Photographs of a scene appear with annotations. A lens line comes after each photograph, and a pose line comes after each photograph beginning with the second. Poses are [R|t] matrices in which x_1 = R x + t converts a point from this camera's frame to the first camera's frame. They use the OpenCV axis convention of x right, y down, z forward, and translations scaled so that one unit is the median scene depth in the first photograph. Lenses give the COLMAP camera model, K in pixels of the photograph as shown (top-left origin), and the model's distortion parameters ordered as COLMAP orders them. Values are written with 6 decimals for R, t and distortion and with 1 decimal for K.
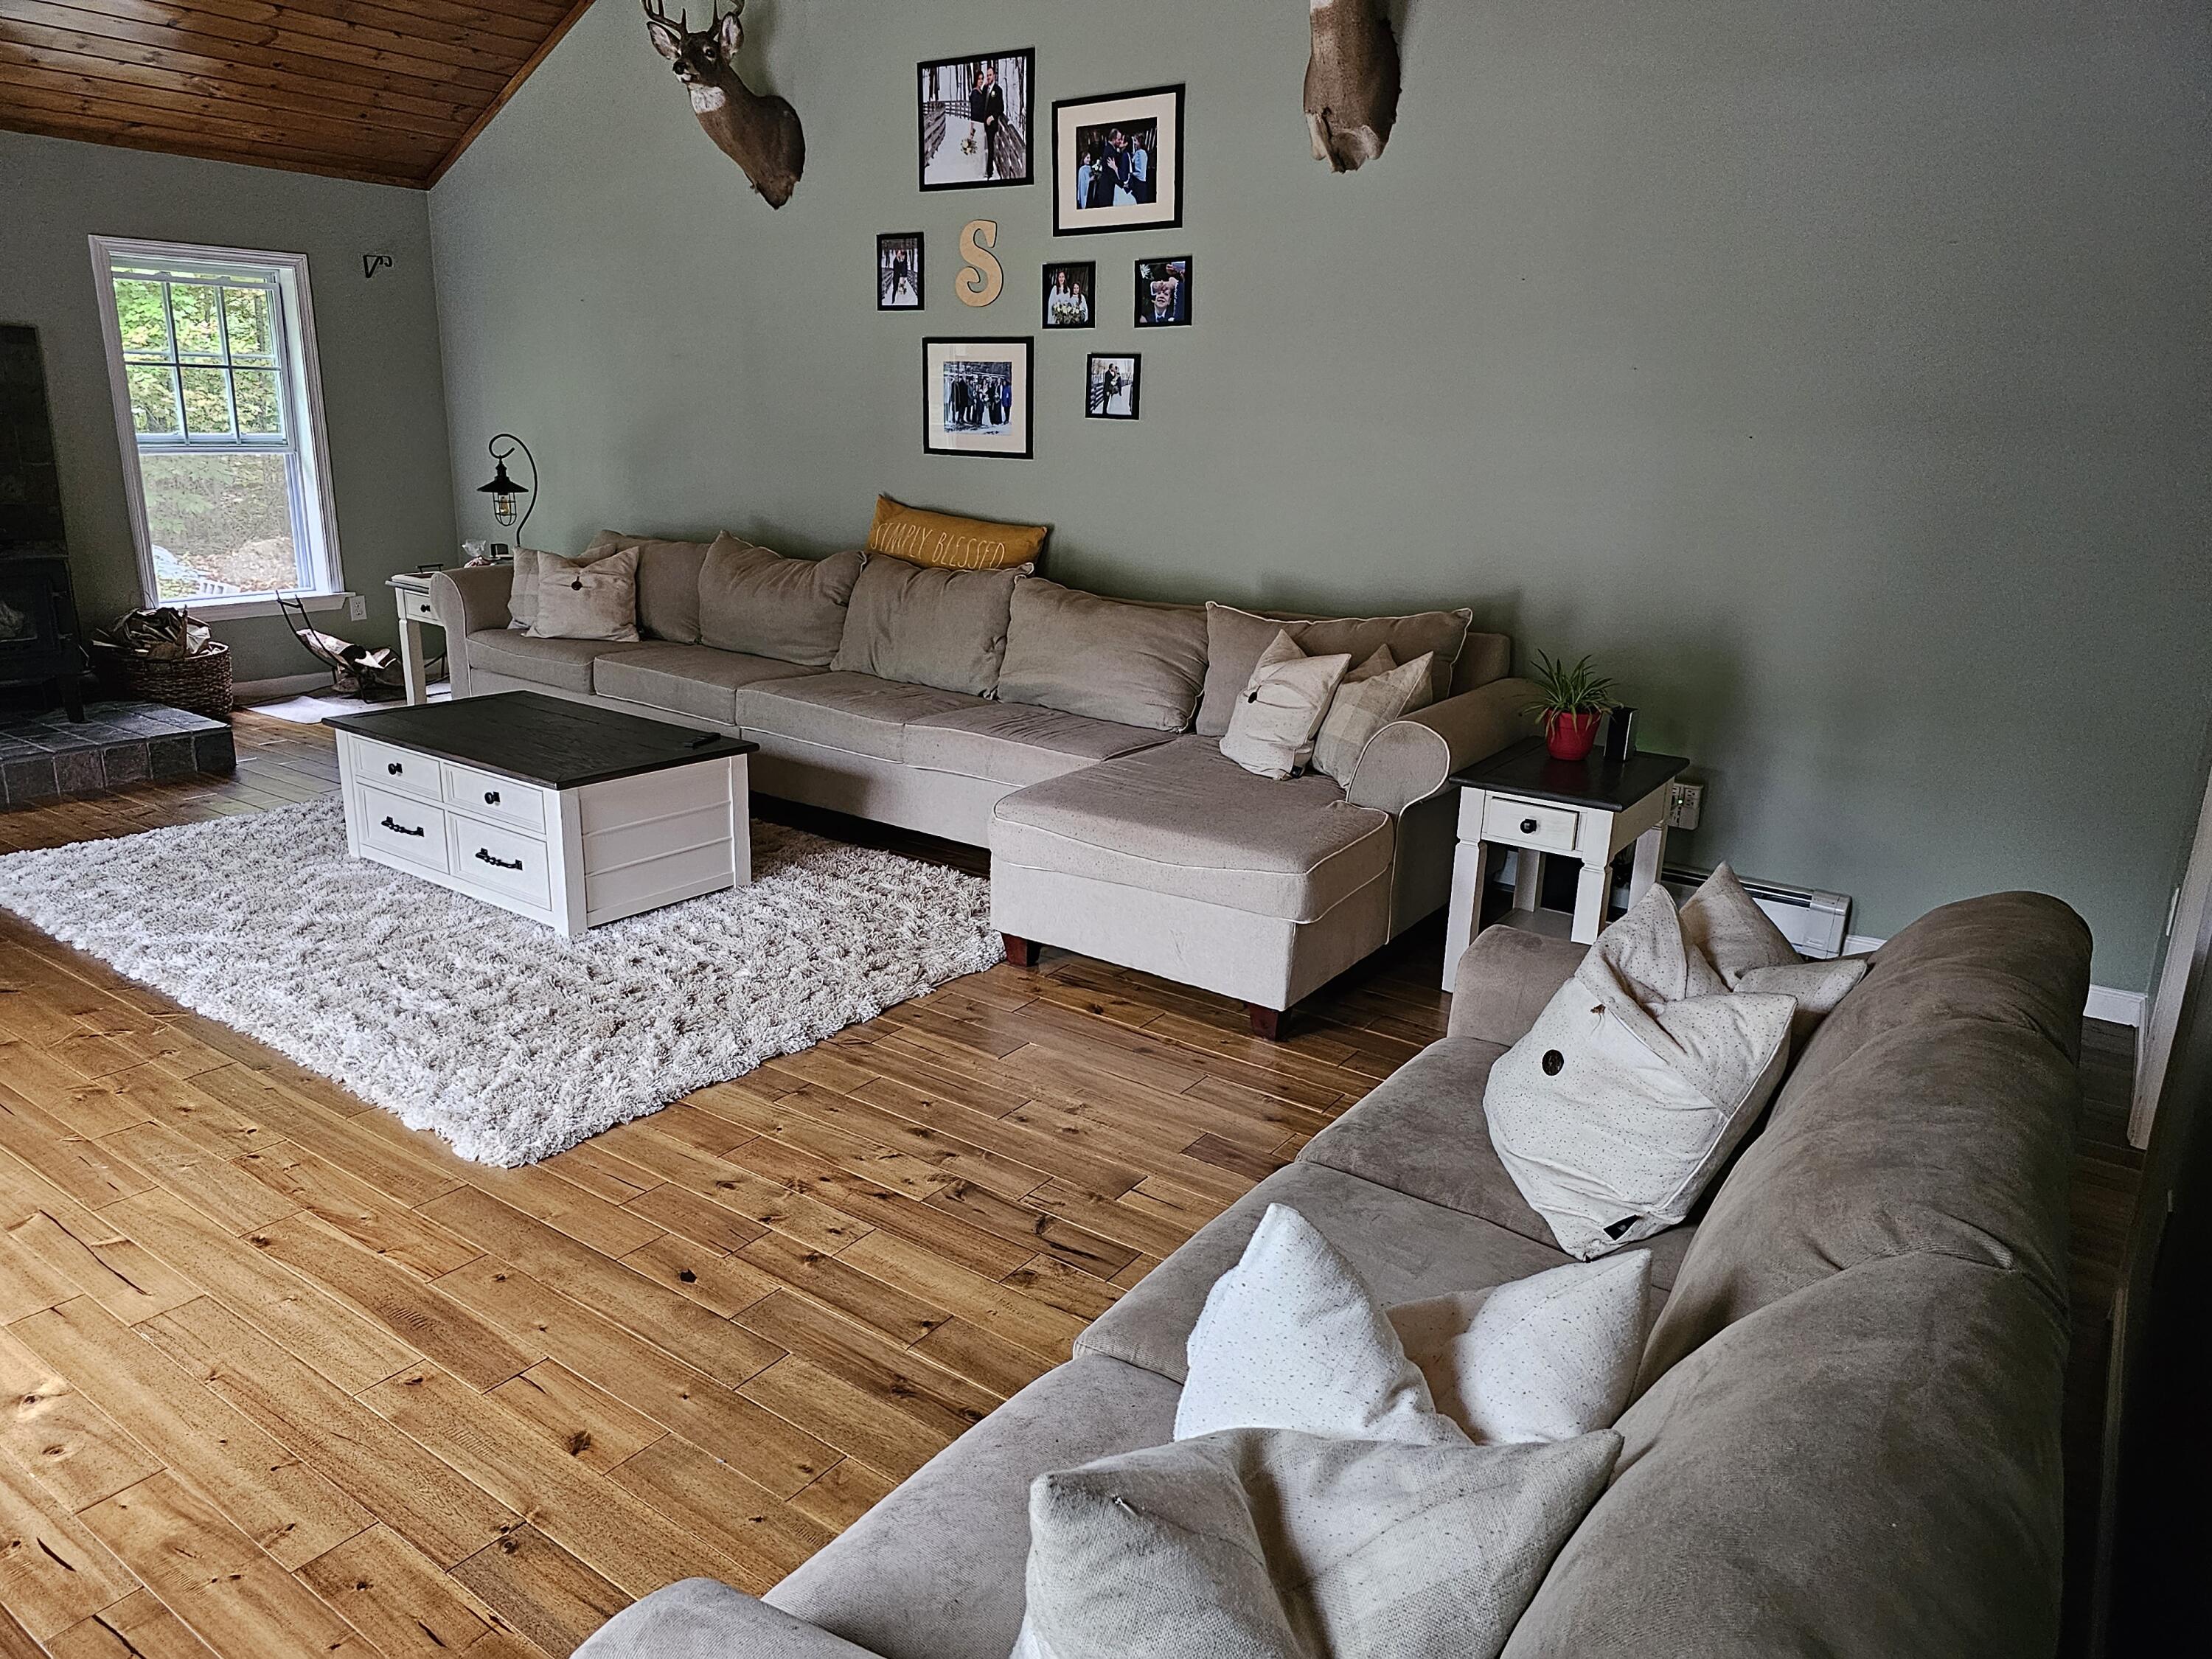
lens RADIAL K [[1509.2, 0, 1101.6], [0, 1509.2, 823.6], [0, 0, 1]] dist [0.036905, -0.038830]
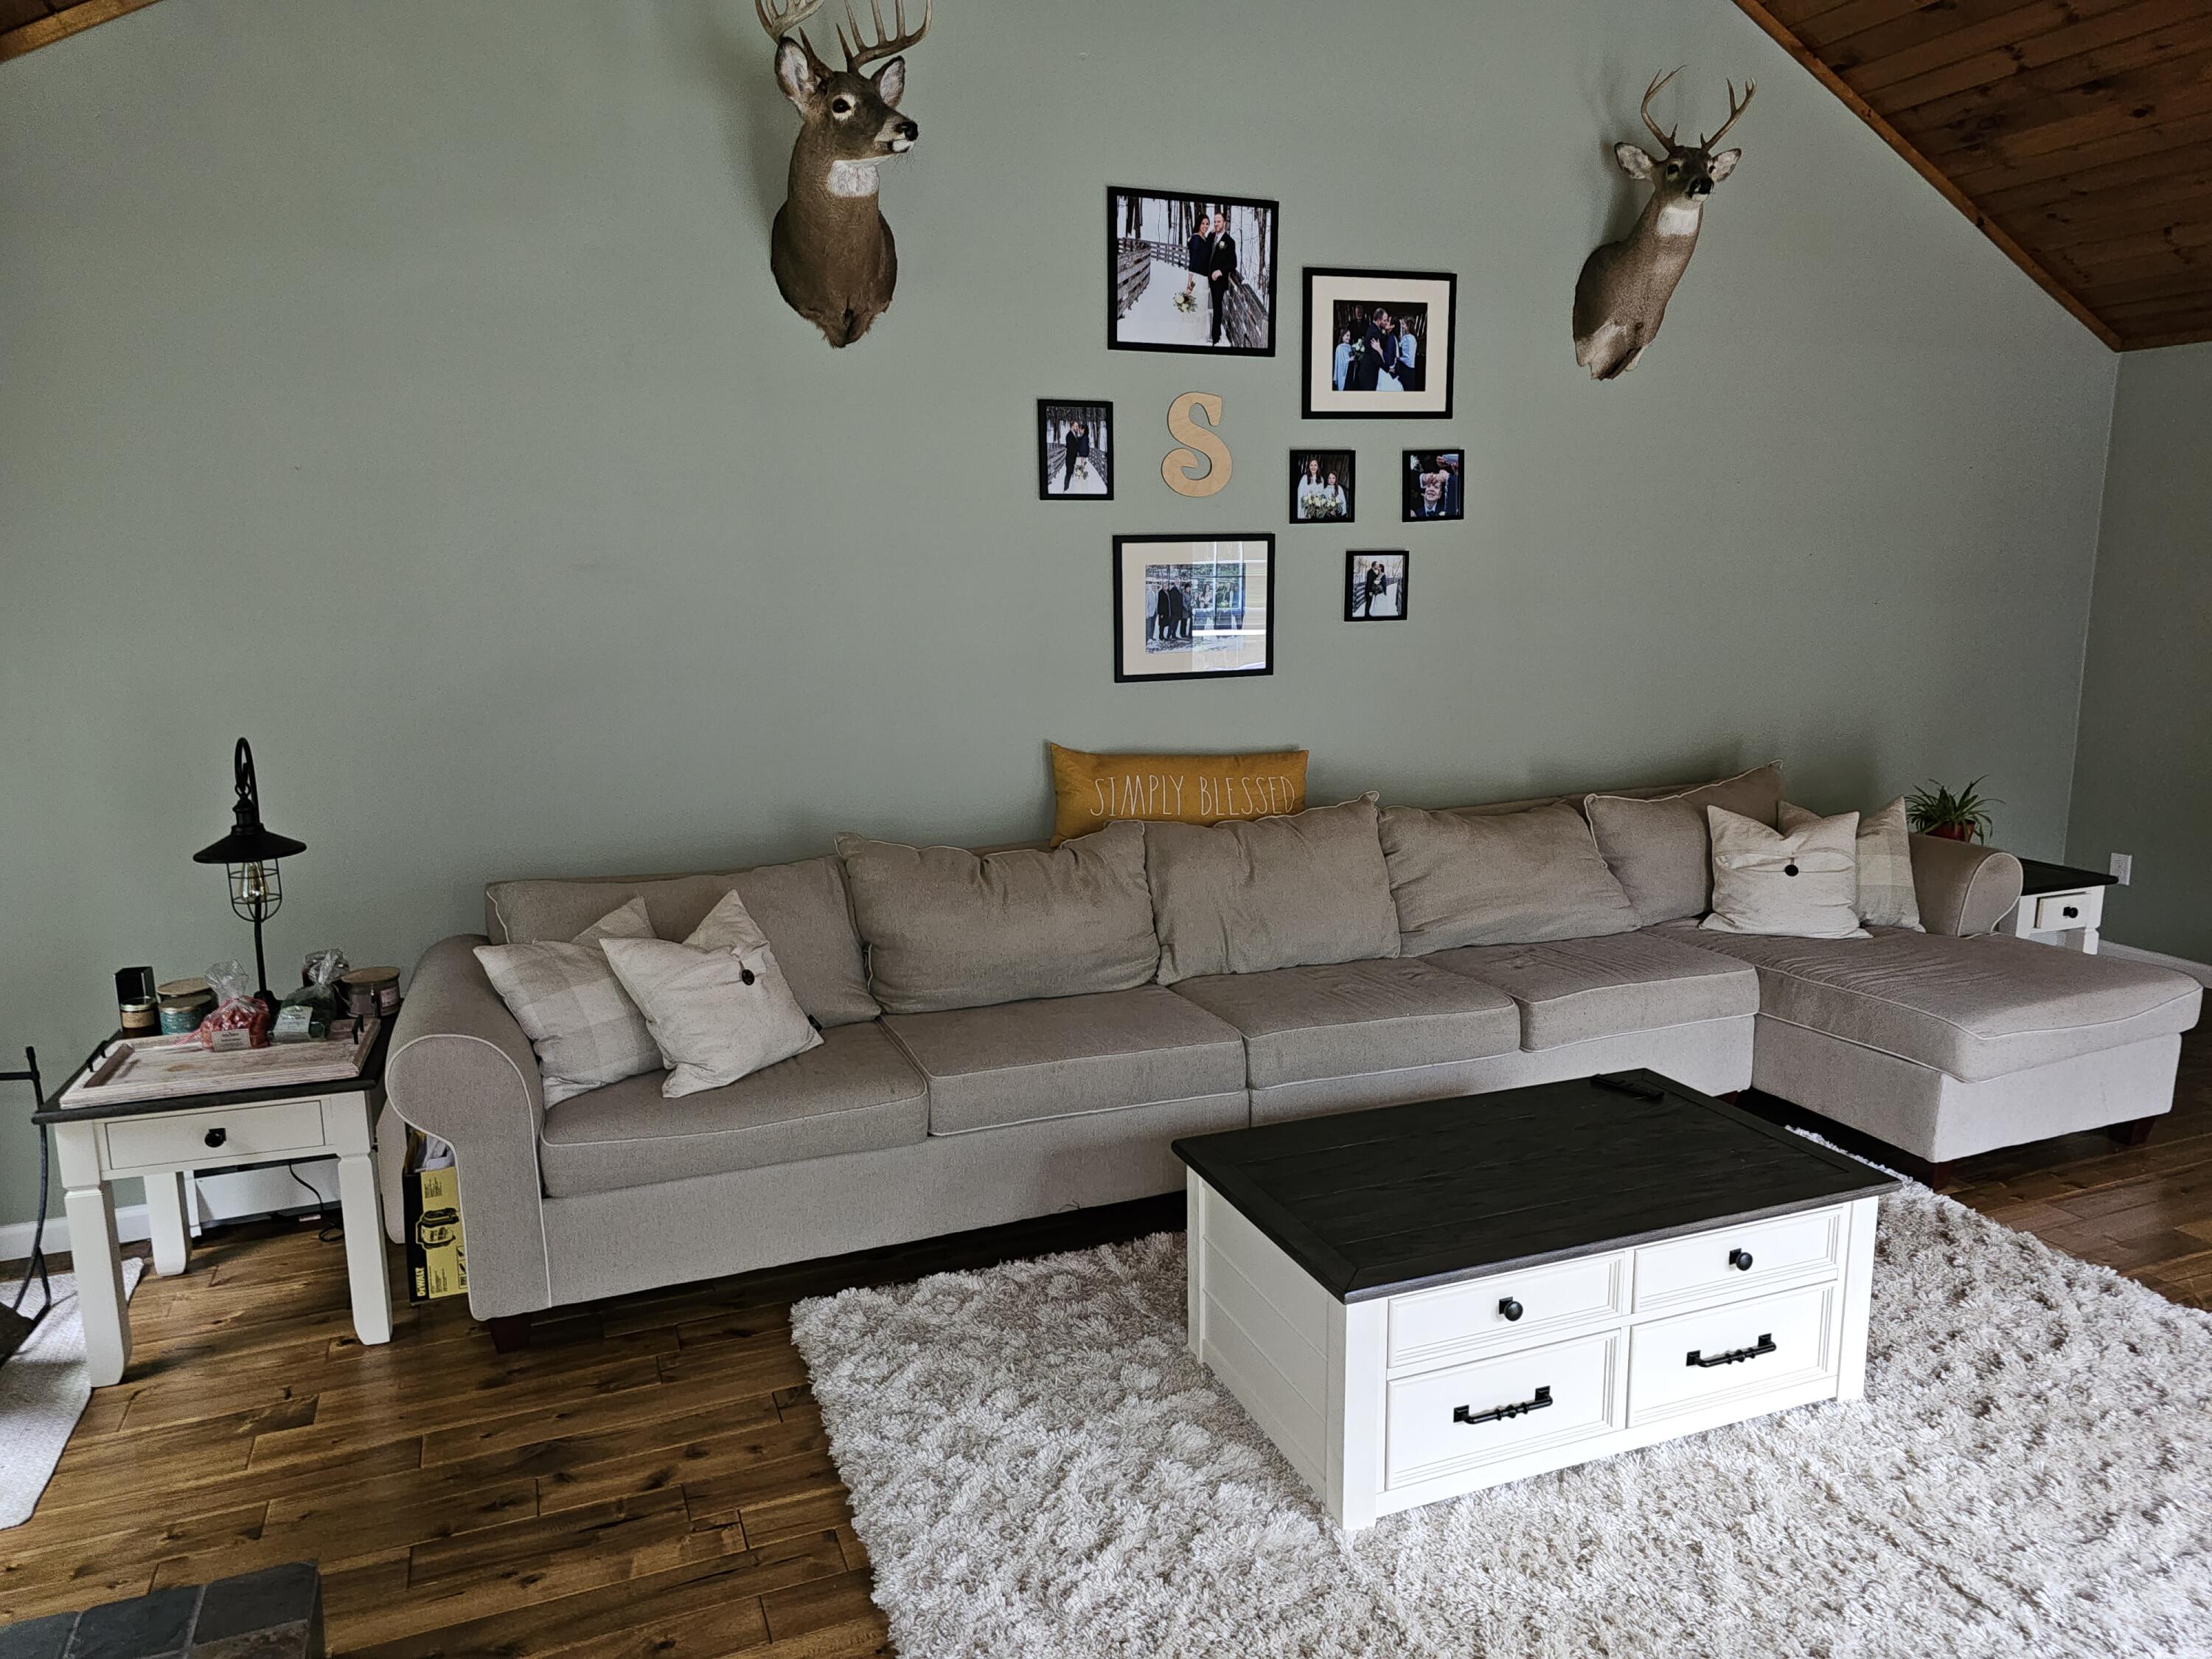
lens RADIAL K [[1509.2, 0, 1110.9], [0, 1509.2, 834.7], [0, 0, 1]] dist [0.036905, -0.038830]
pose [[0.529407, -0.183977, 0.828179, -0.842631], [0.254828, 0.965608, 0.051609, -0.233643], [-0.809192, 0.183721, 0.558082, 0.657412]]
